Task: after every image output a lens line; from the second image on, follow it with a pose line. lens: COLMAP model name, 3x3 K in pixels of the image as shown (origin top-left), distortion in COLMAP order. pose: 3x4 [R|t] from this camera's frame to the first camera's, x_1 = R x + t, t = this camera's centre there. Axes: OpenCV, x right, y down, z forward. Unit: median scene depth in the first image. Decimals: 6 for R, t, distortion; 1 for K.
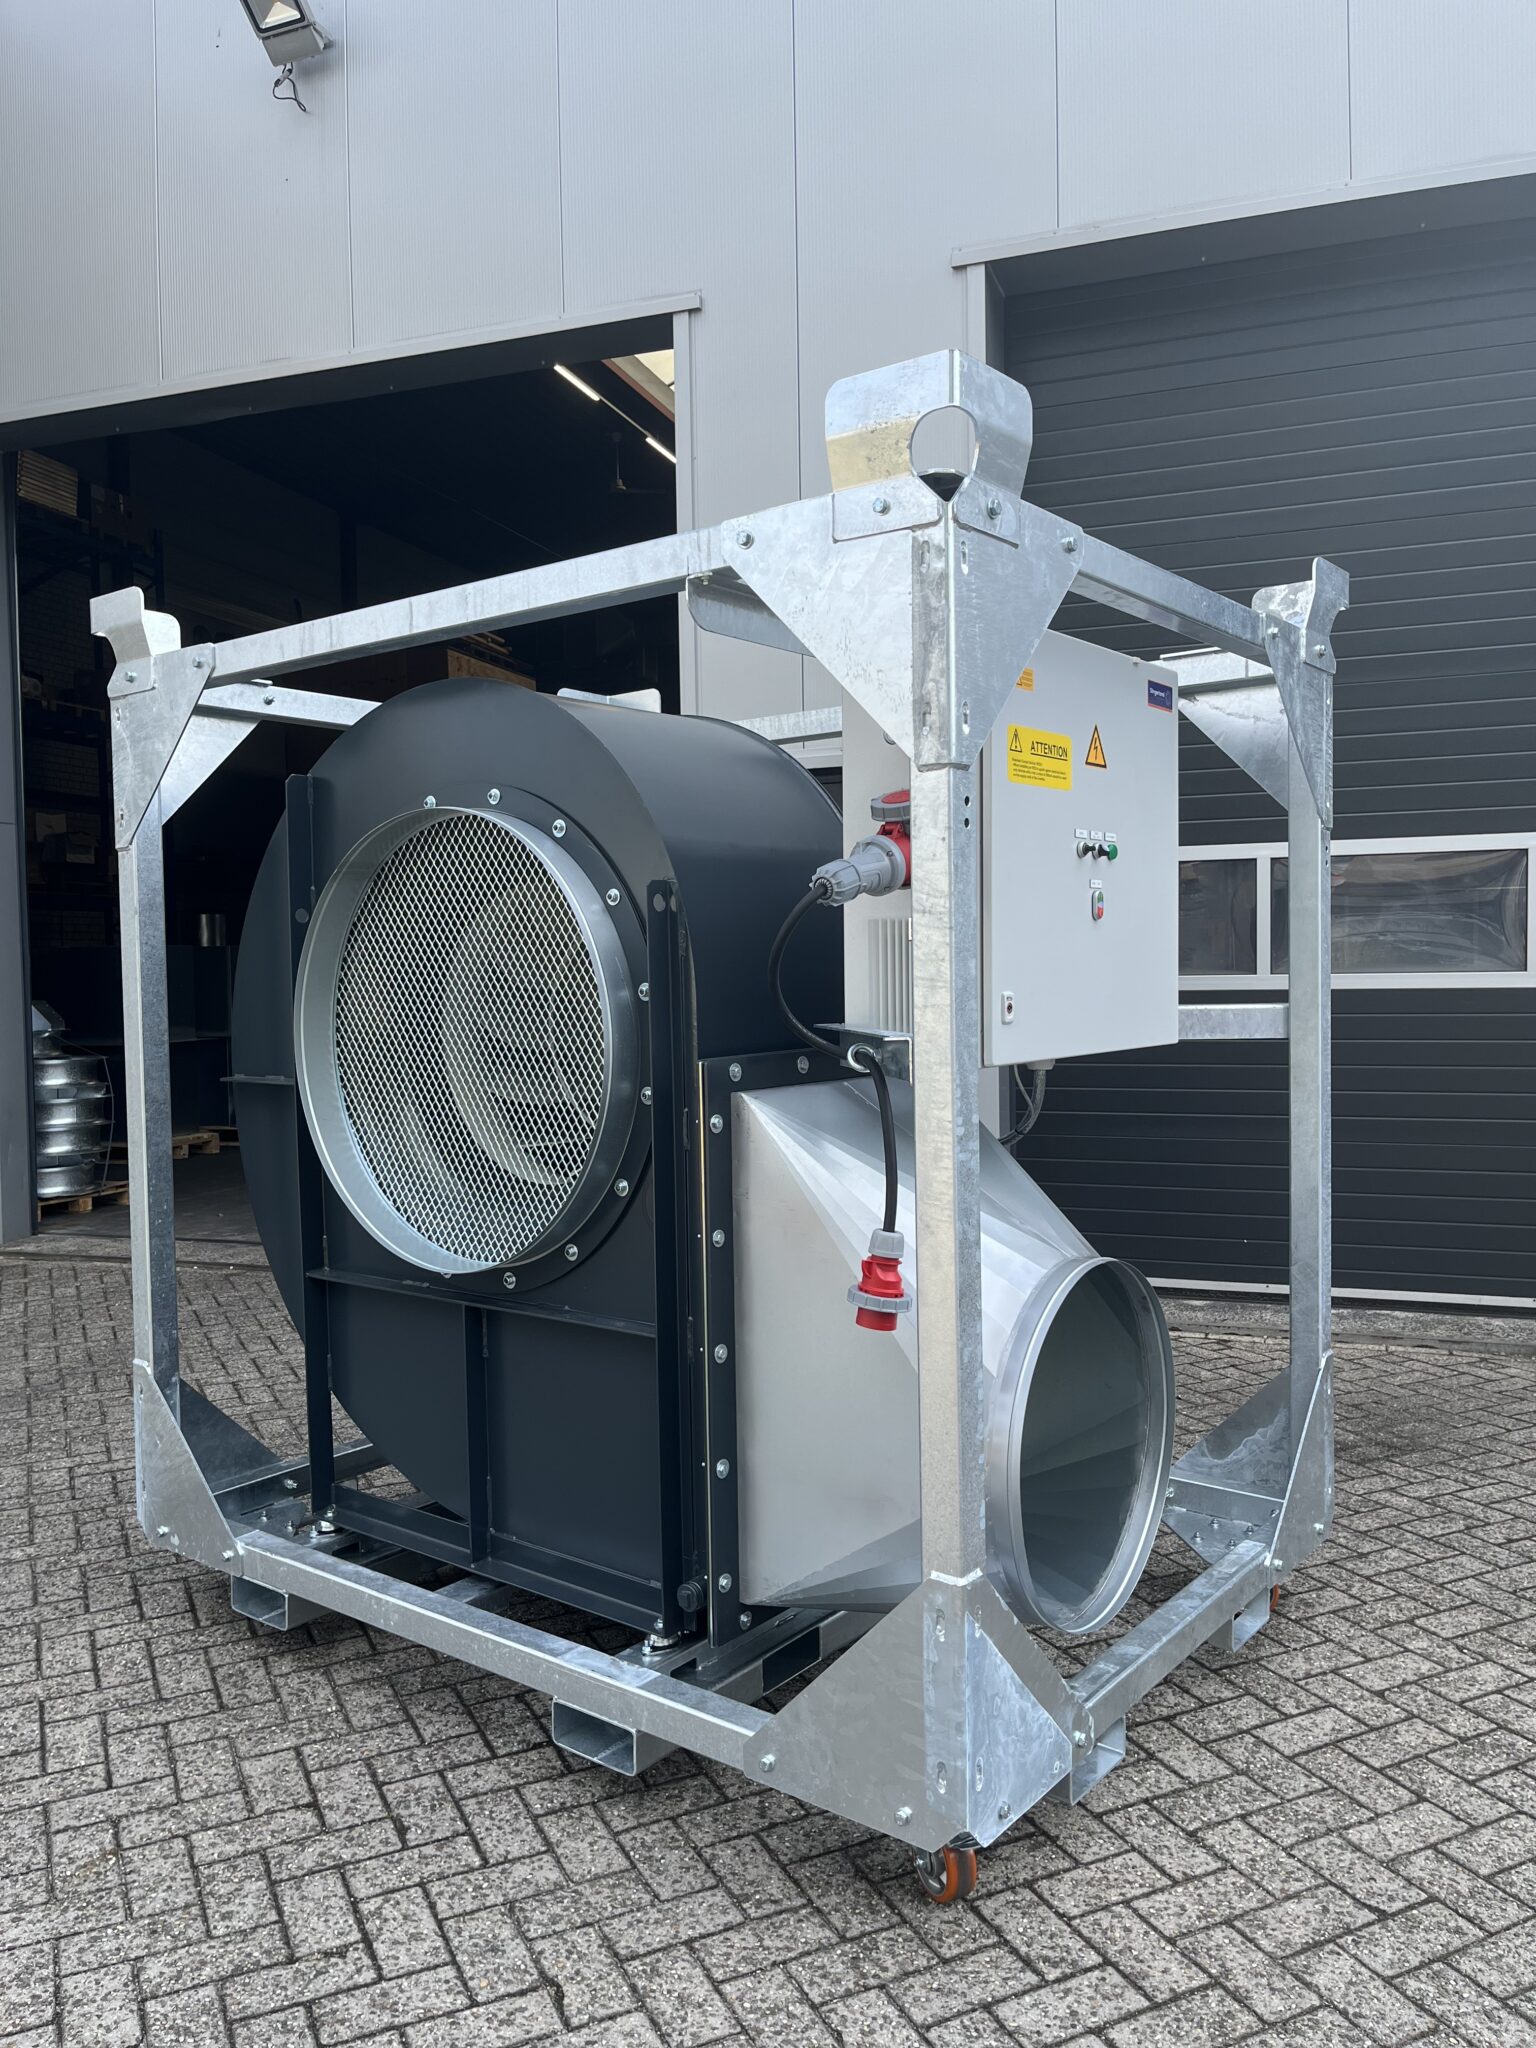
lens RADIAL K [[1550.1, 0, 766.0], [0, 1550.1, 1015.6], [0, 0, 1]] dist [0.071929, -0.107915]
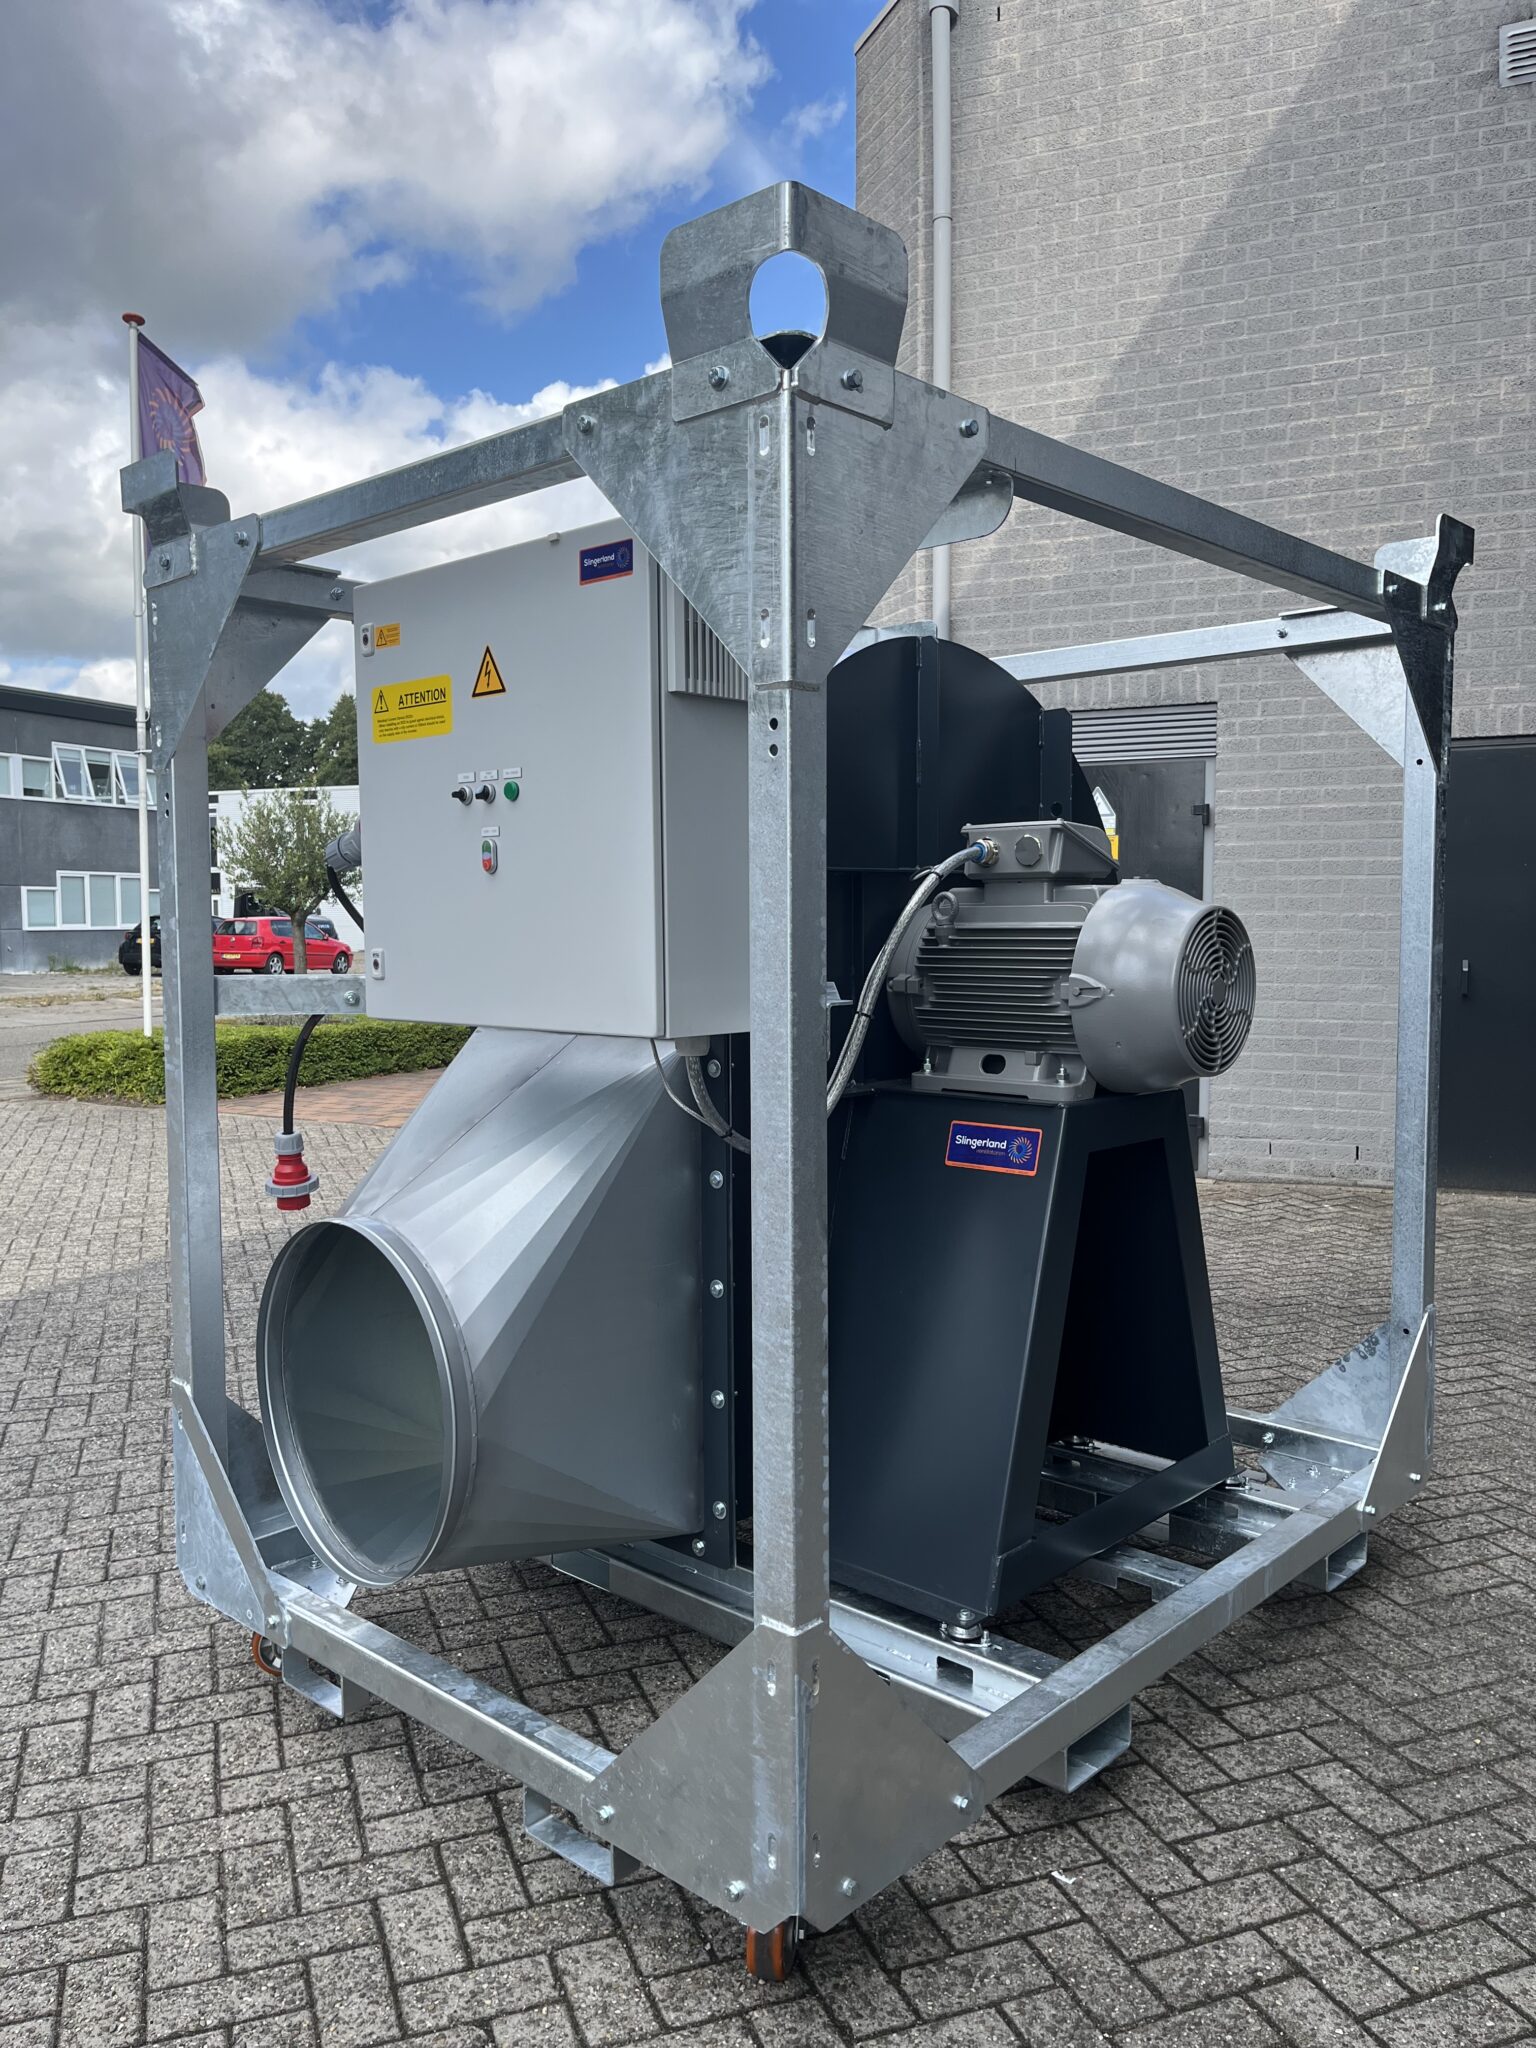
lens RADIAL K [[1550.1, 0, 762.4], [0, 1550.1, 1014.8], [0, 0, 1]] dist [0.071929, -0.107915]
pose [[-0.084659, 0.079611, -0.993224, 1.071884], [-0.027559, 0.996235, 0.082202, -0.058420], [0.996029, 0.034332, -0.082146, 1.229710]]
